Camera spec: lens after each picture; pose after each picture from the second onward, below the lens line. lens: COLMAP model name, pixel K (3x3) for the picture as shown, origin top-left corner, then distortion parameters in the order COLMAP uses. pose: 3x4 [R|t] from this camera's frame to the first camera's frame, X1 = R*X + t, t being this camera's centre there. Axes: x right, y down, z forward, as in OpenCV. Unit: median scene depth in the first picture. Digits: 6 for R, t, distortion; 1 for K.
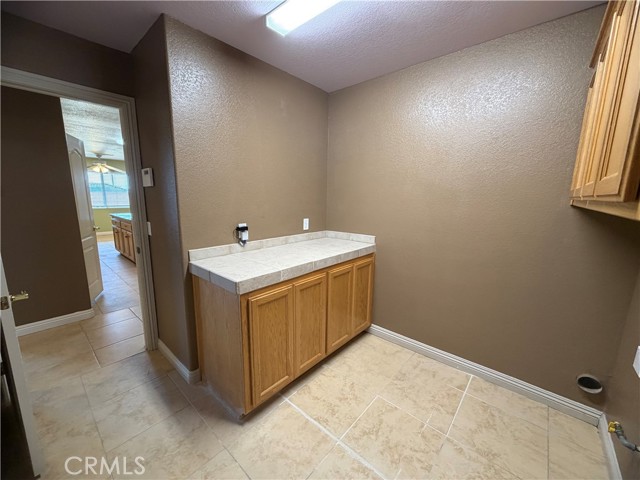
lens RADIAL K [[254.7, 0, 320.3], [0, 254.7, 239.3], [0, 0, 1]] dist [-0.000297, -0.000260]
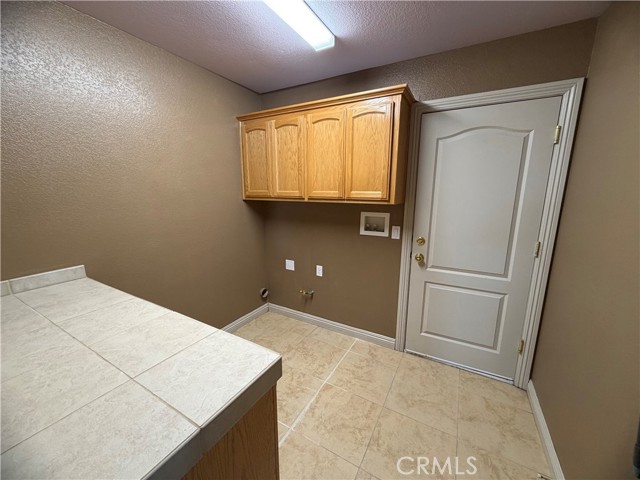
lens RADIAL K [[254.7, 0, 320.3], [0, 254.7, 240.9], [0, 0, 1]] dist [-0.000297, -0.000260]
pose [[-0.203036, -0.213689, 0.955570, -0.833013], [0.155728, 0.956428, 0.246970, -0.221347], [-0.966708, 0.198953, -0.160912, 0.915046]]
